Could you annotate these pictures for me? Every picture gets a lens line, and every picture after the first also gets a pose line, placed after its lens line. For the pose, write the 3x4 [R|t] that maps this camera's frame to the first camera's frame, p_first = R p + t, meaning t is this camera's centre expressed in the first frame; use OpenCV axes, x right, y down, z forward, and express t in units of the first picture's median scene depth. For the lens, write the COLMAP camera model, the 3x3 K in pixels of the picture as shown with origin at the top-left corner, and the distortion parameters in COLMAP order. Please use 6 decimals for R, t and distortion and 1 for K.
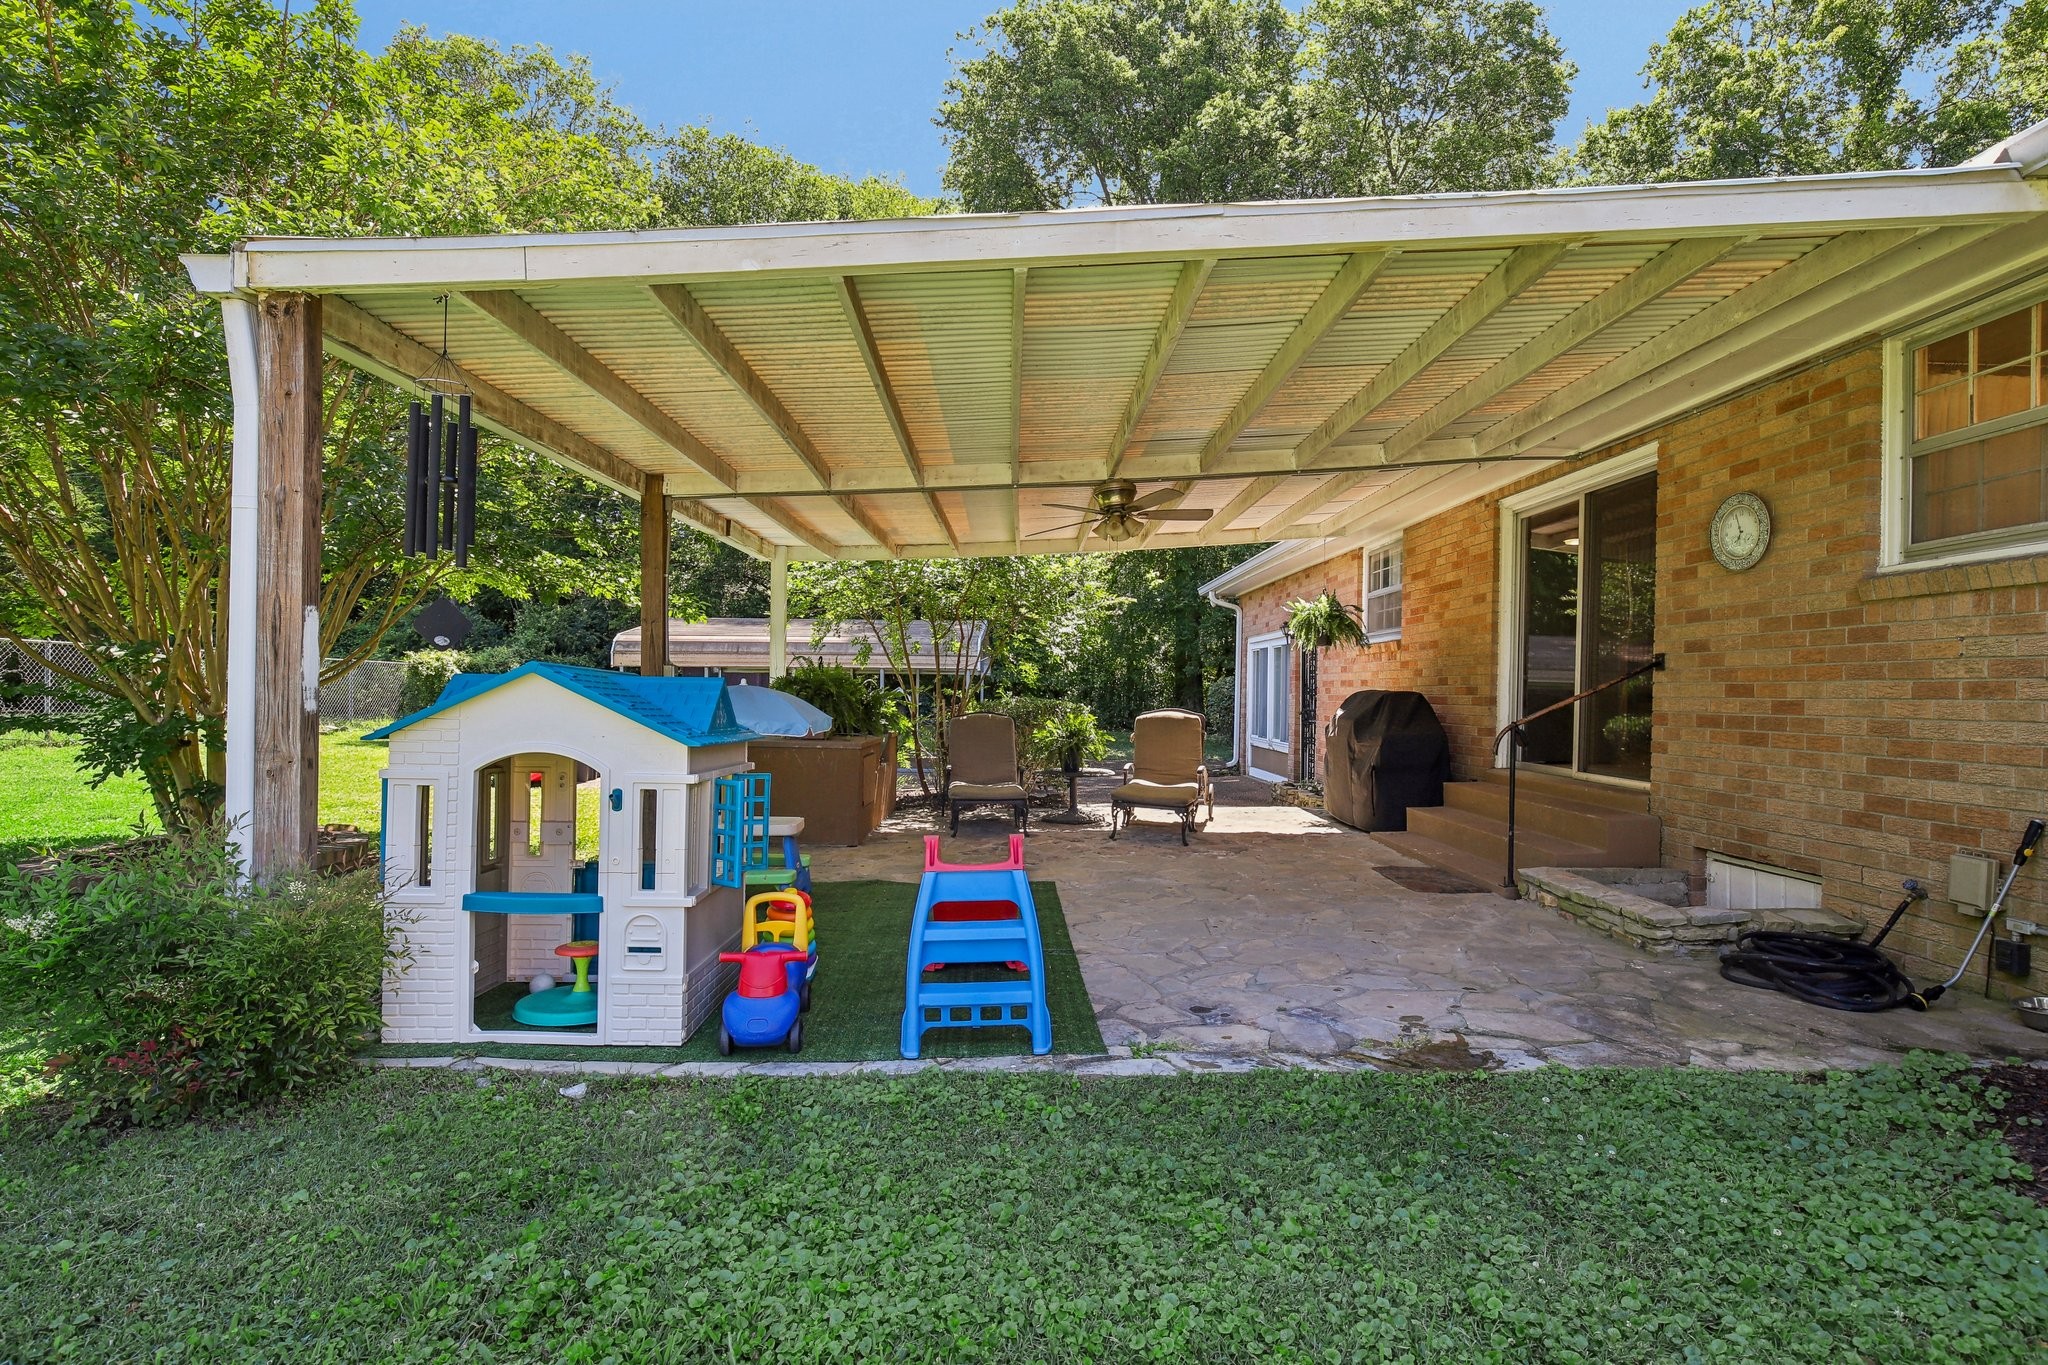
lens RADIAL K [[949.0, 0, 1028.3], [0, 949.0, 699.5], [0, 0, 1]] dist [-0.029793, 0.009211]
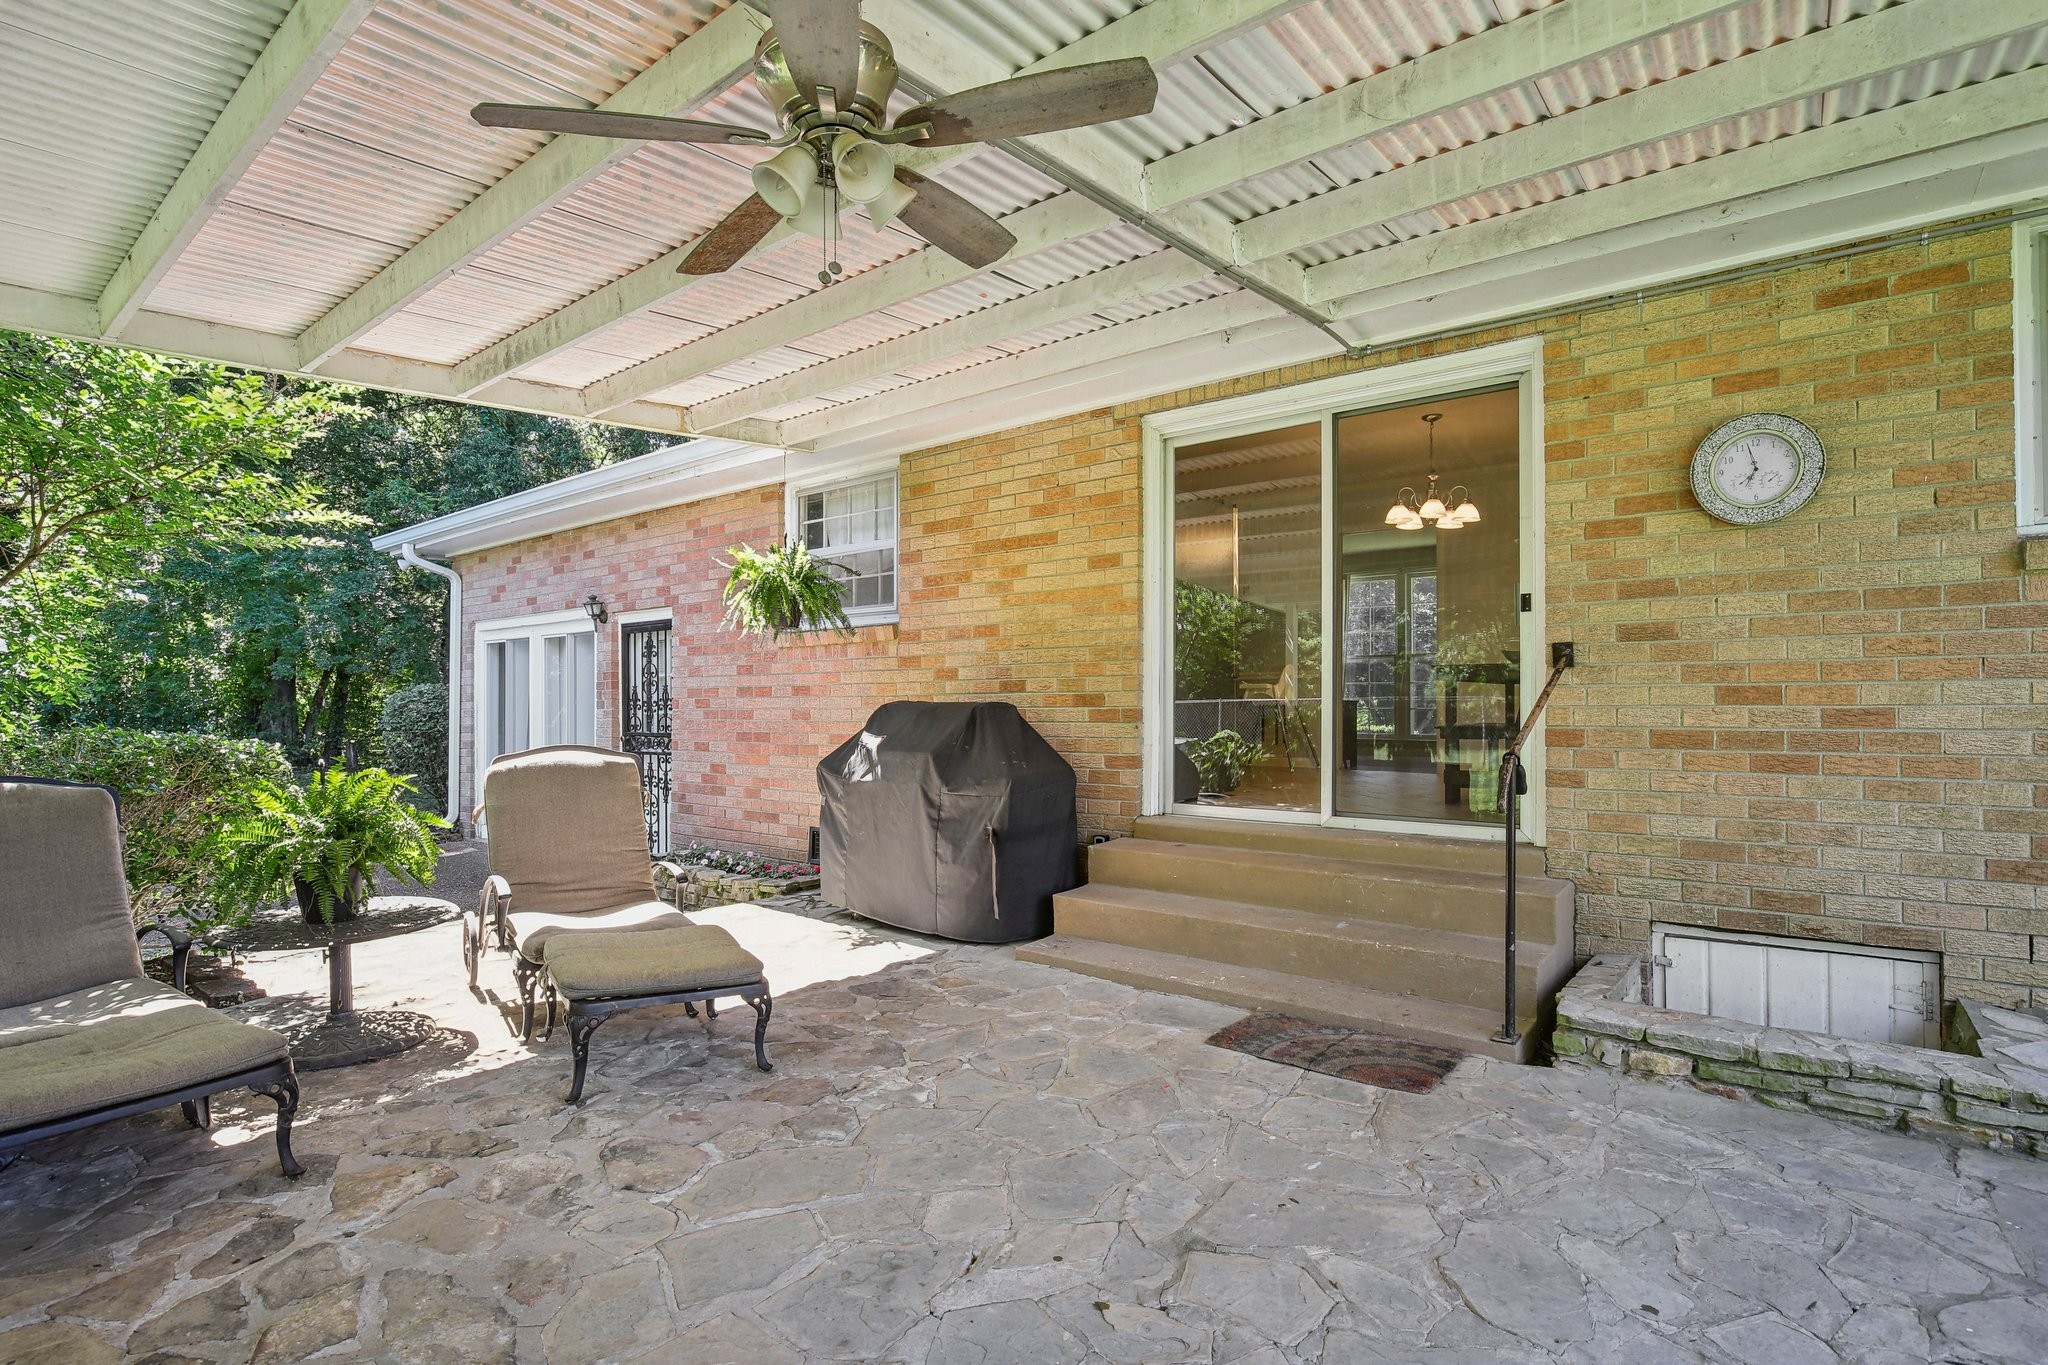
lens RADIAL K [[986.8, 0, 1036.1], [0, 986.8, 705.8], [0, 0, 1]] dist [-0.020842, 0.000898]
pose [[0.626806, -0.011920, 0.779085, -0.133178], [0.016743, 0.999858, 0.001827, -0.010803], [-0.778996, 0.011899, 0.626916, 0.864117]]
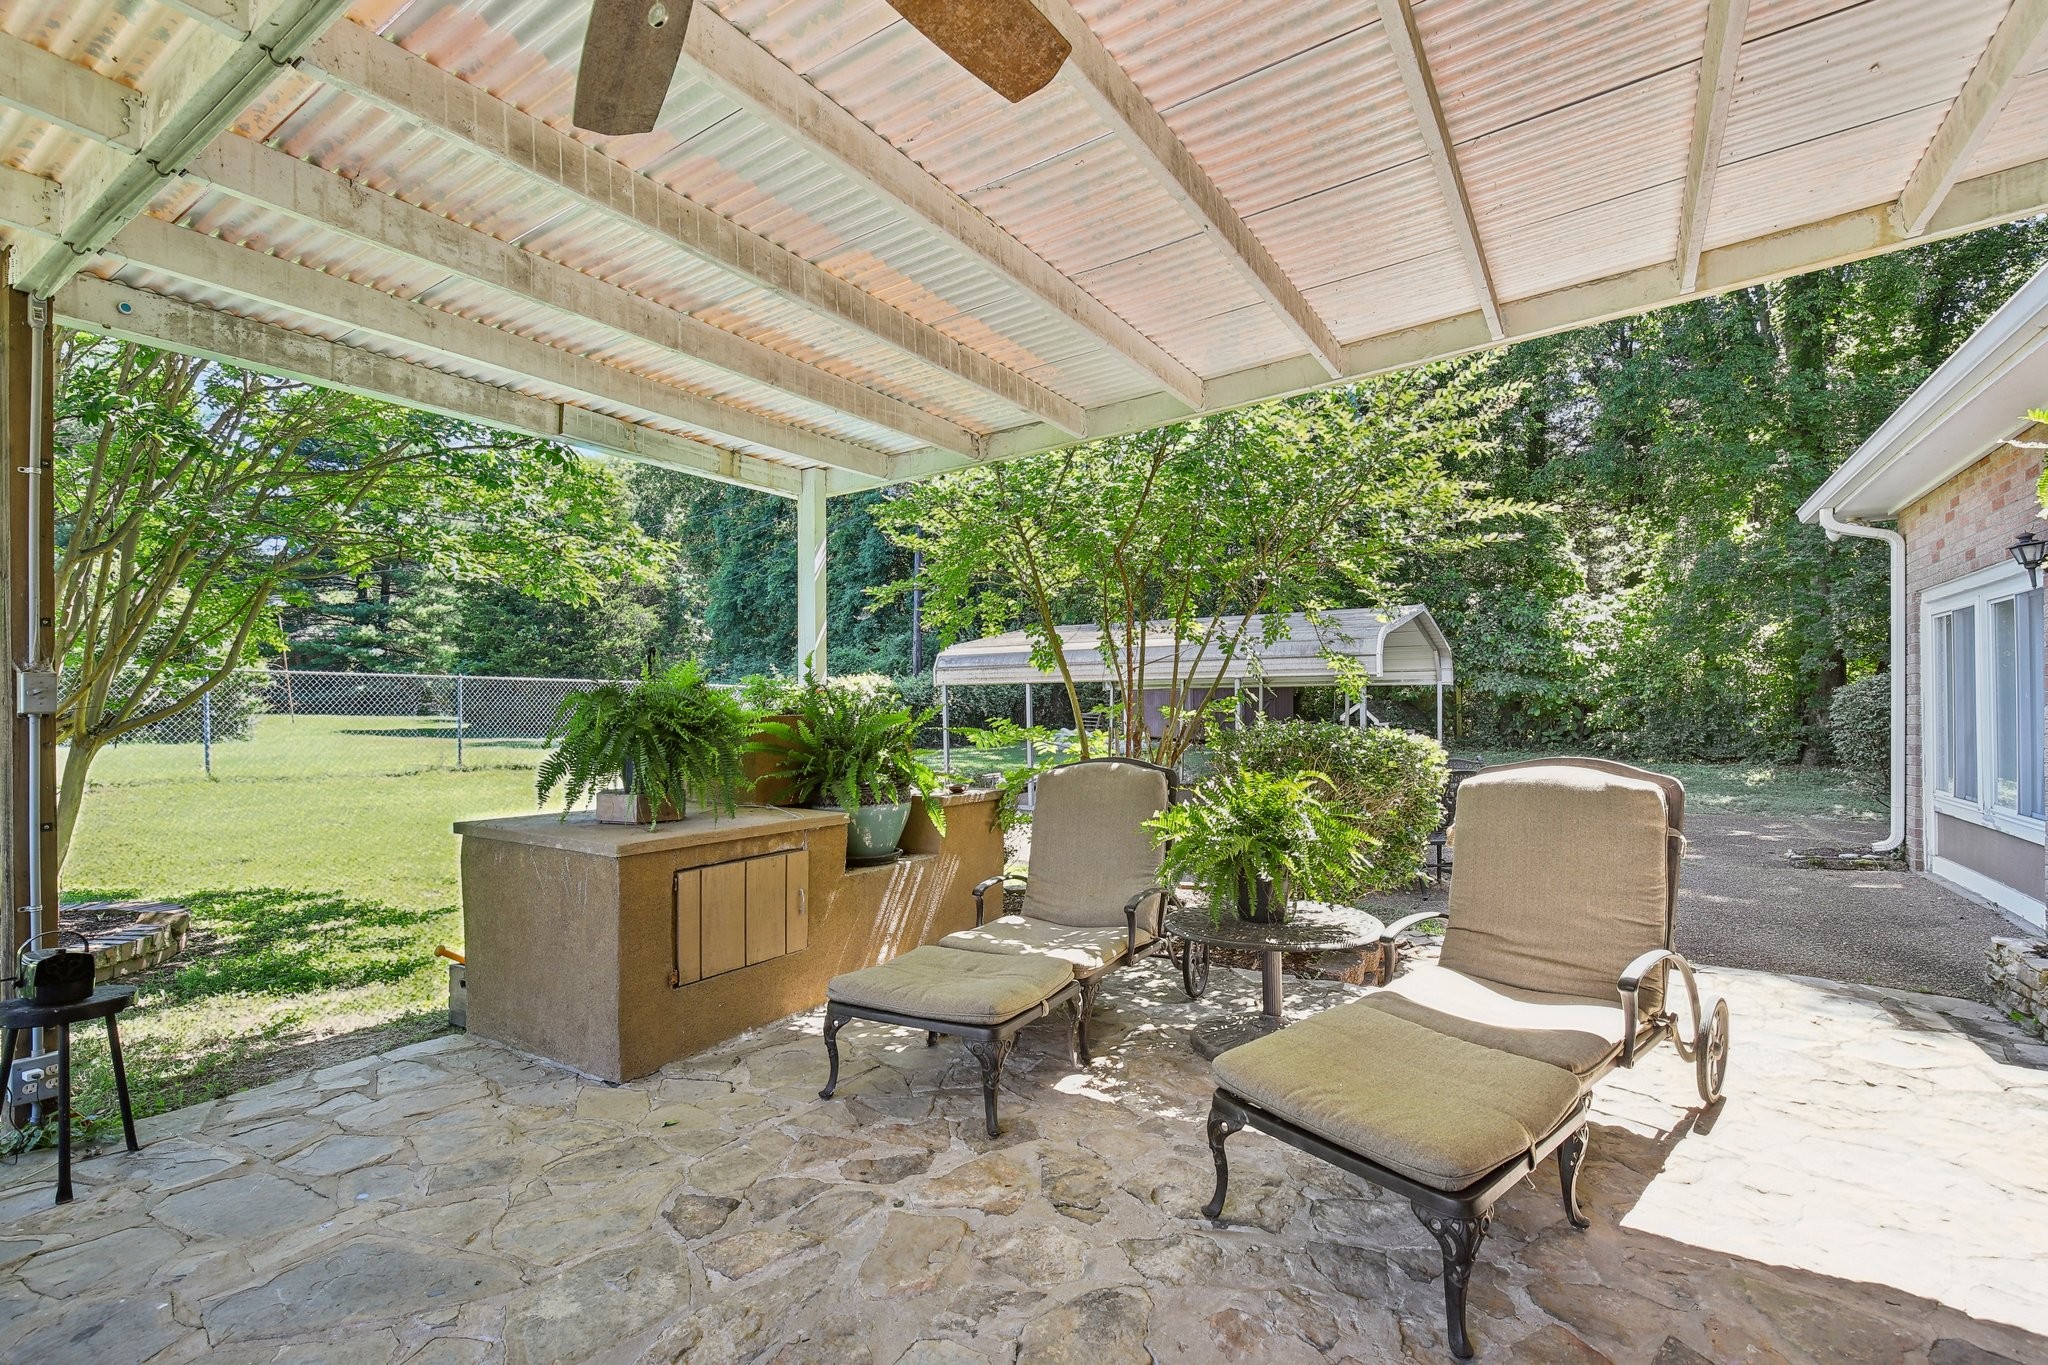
lens RADIAL K [[934.8, 0, 1026.6], [0, 934.8, 696.9], [0, 0, 1]] dist [-0.014514, 0.000485]
pose [[0.845559, -0.021706, -0.533440, 0.273048], [0.010348, 0.999652, -0.024273, -0.010558], [0.533781, 0.015004, 0.845489, 1.017814]]
